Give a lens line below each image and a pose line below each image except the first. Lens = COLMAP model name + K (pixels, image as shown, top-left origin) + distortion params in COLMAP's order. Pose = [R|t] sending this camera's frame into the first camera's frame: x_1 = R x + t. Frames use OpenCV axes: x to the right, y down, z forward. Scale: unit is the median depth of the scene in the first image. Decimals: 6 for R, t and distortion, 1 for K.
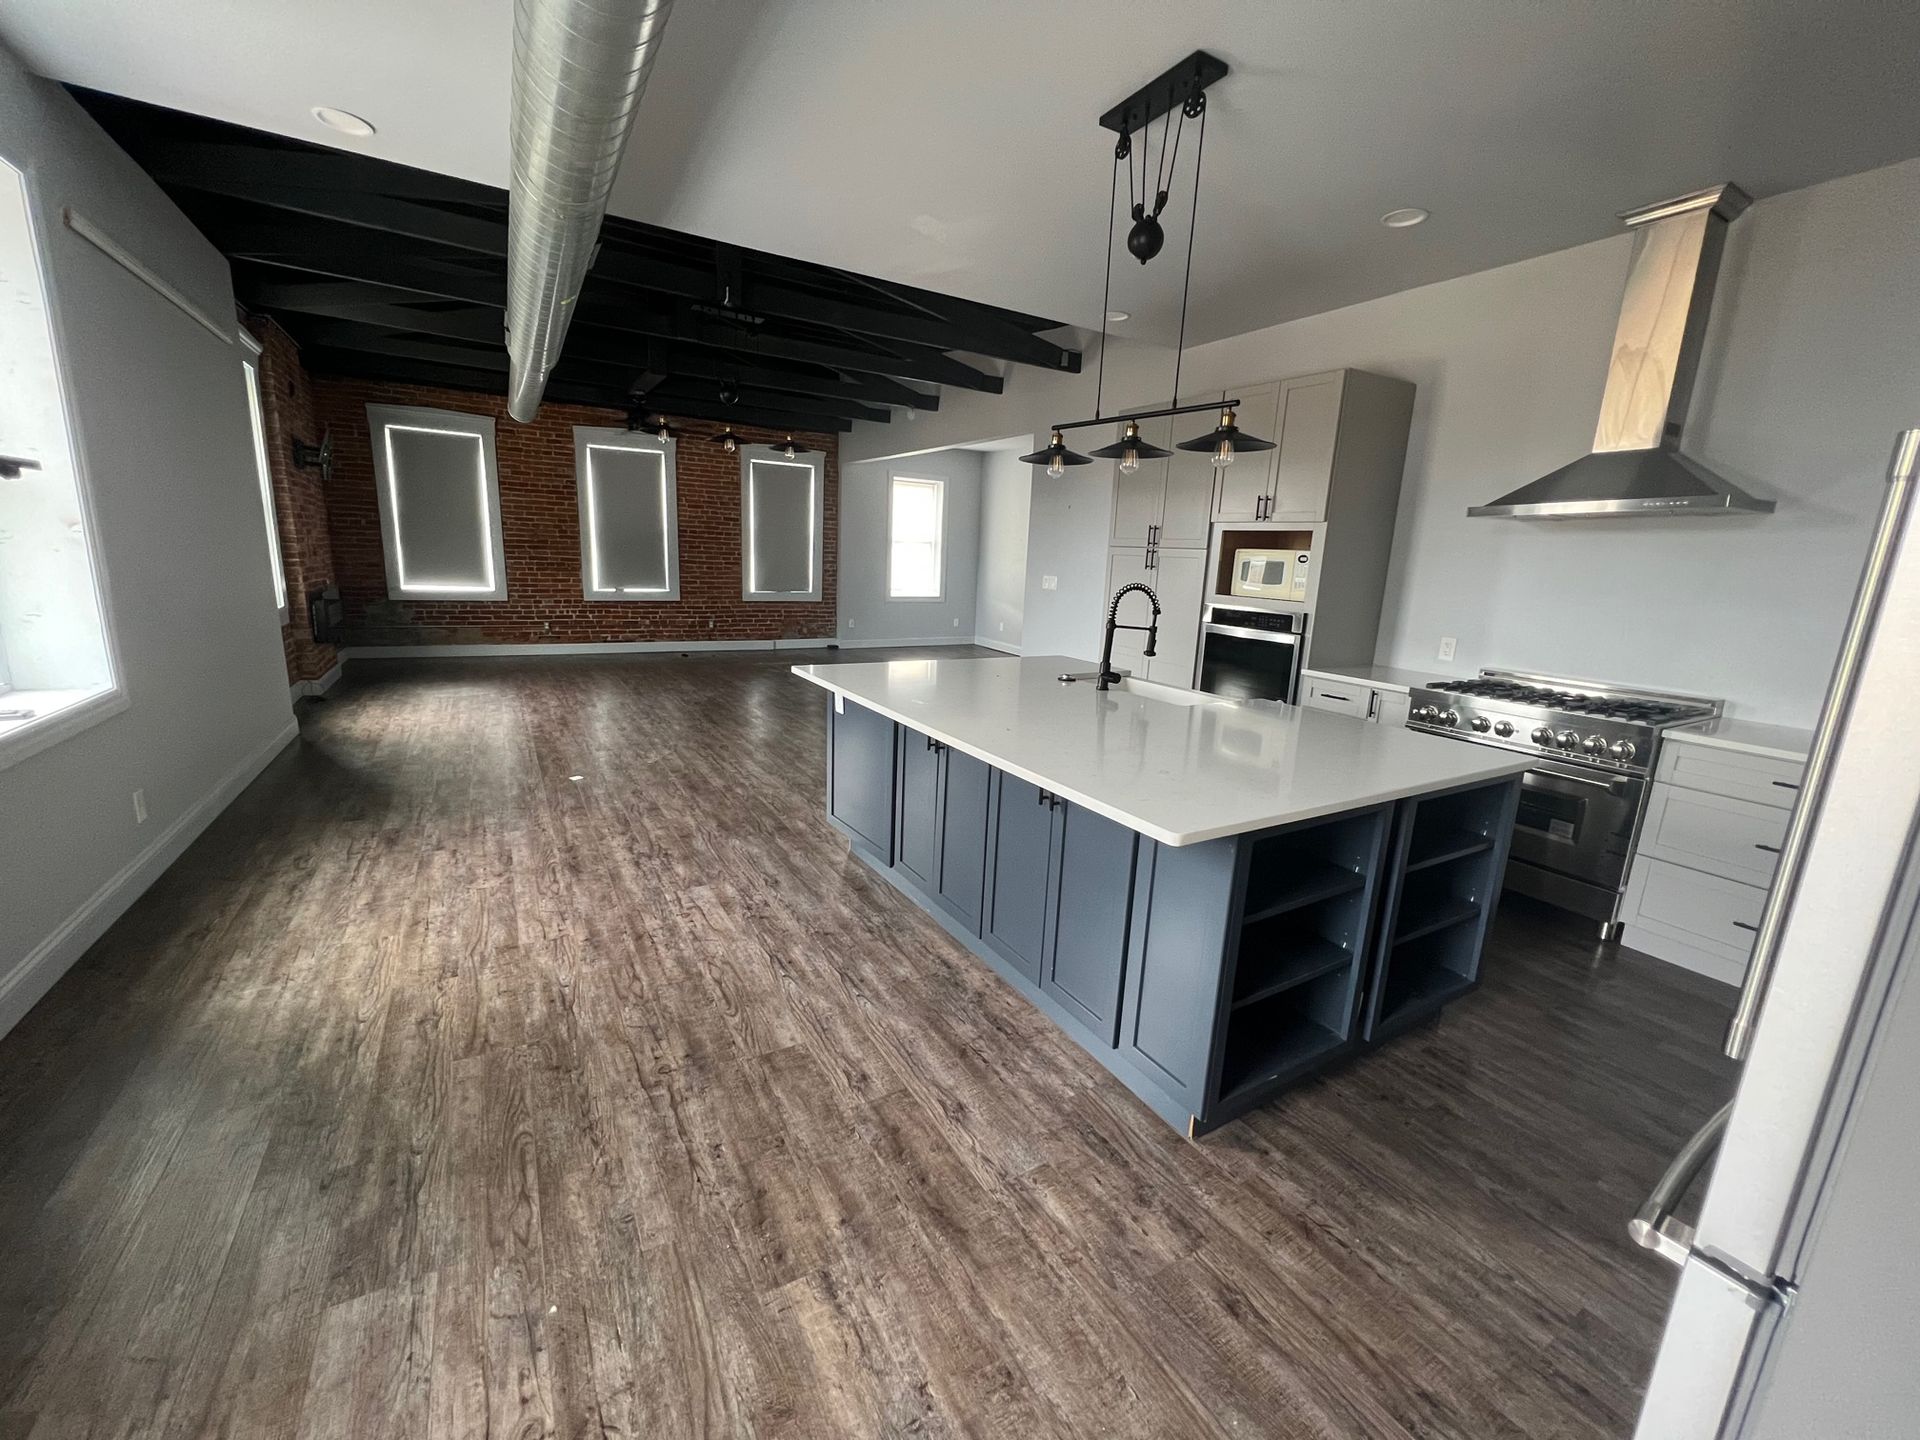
lens RADIAL K [[774.3, 0, 955.7], [0, 774.3, 716.9], [0, 0, 1]] dist [-0.003647, 0.001227]
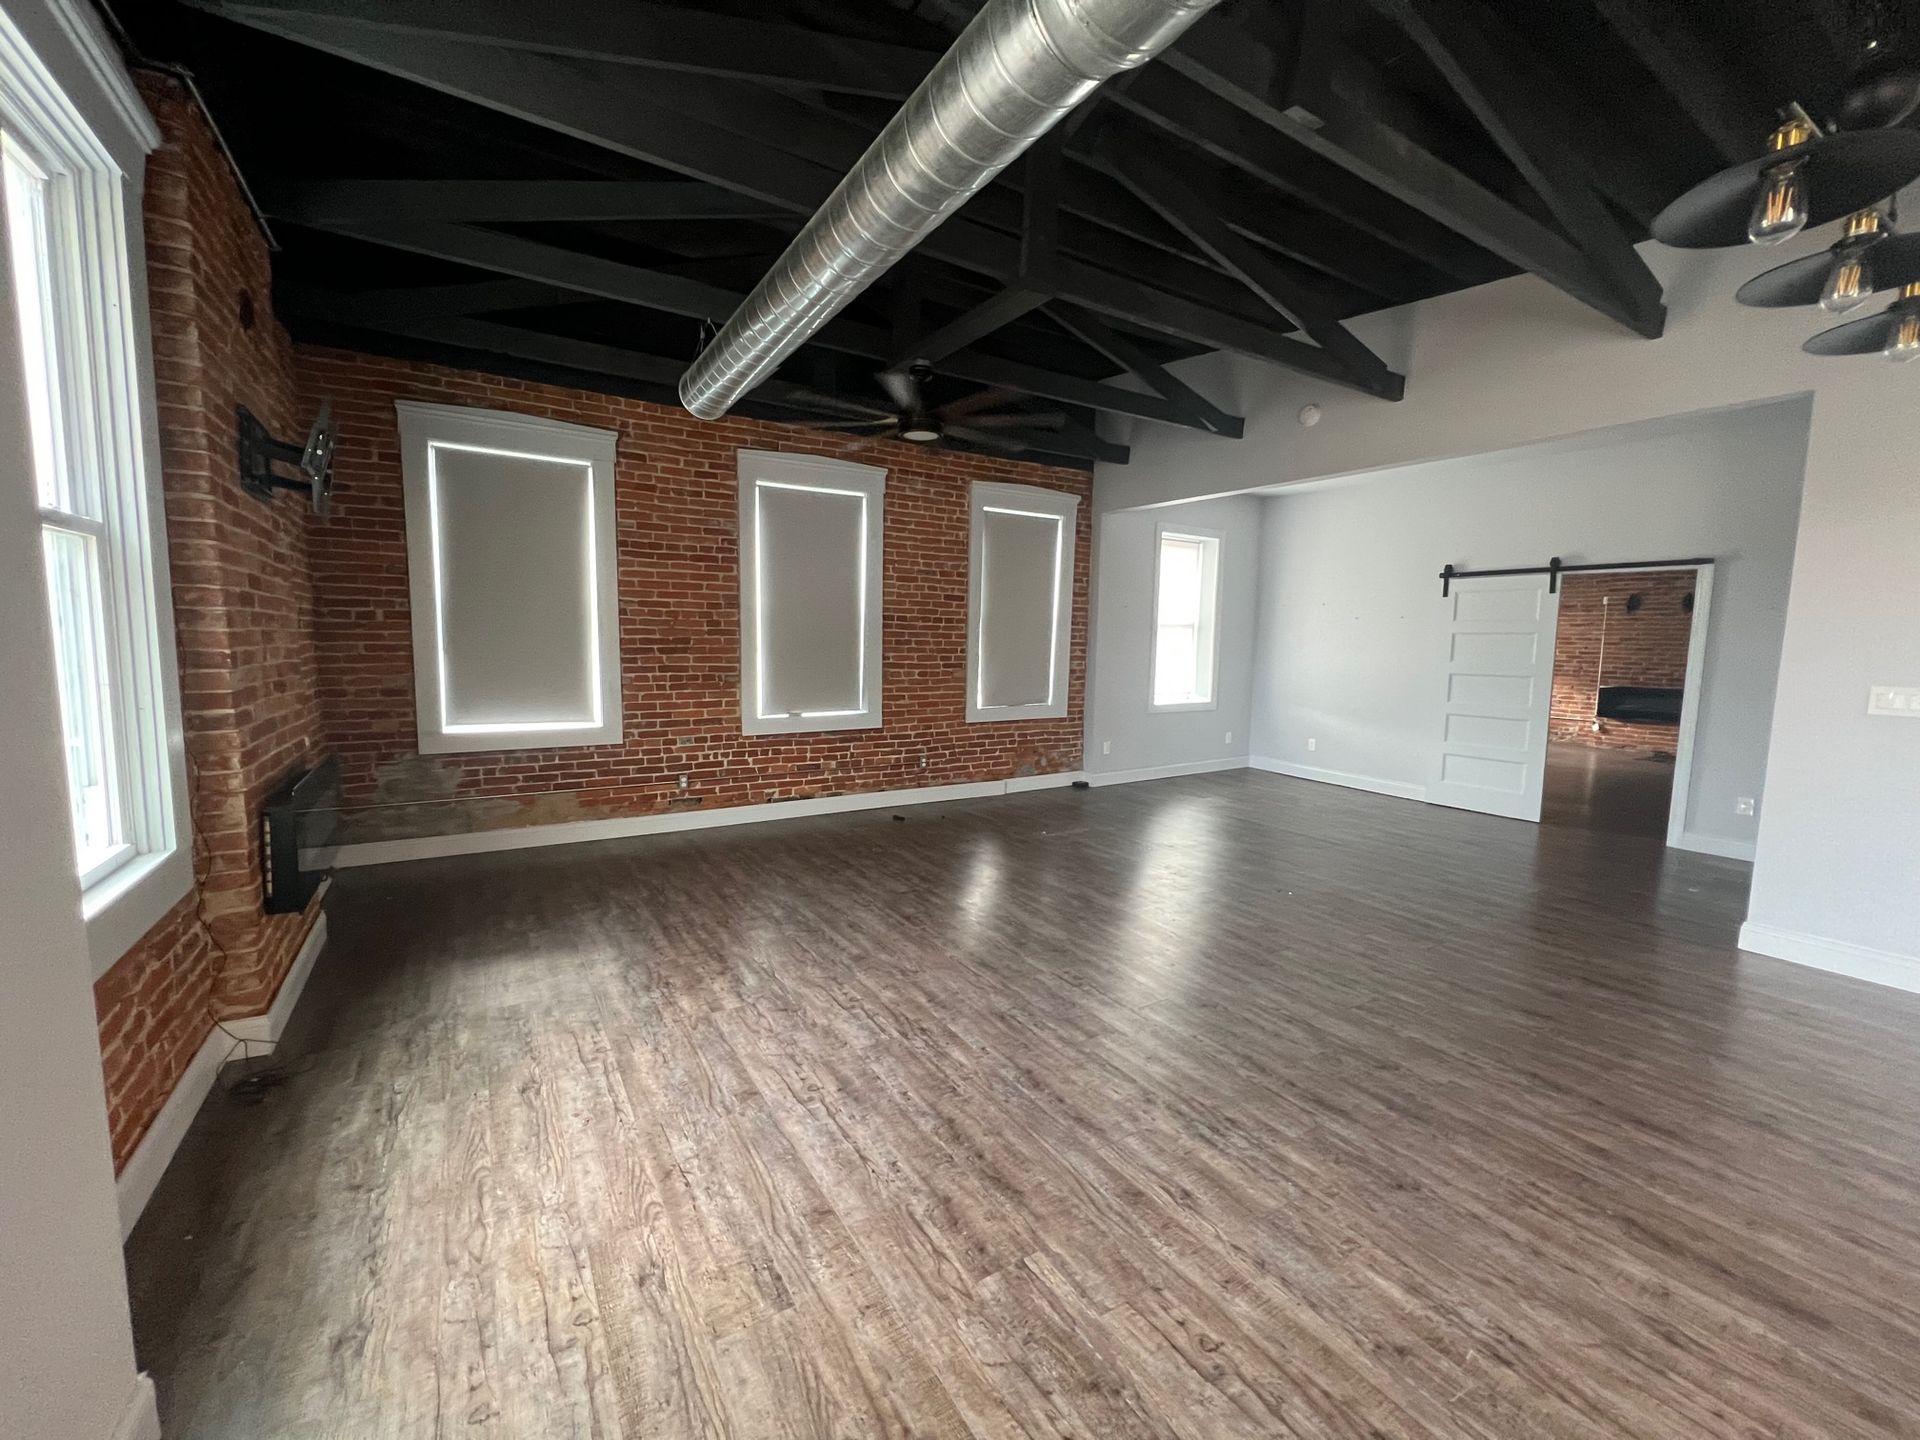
lens RADIAL K [[774.3, 0, 954.4], [0, 774.3, 715.3], [0, 0, 1]] dist [-0.003647, 0.001227]
pose [[0.999384, -0.028722, 0.020168, -0.340419], [0.030697, 0.993930, -0.105647, -0.101564], [-0.017011, 0.106201, 0.994199, 0.417181]]
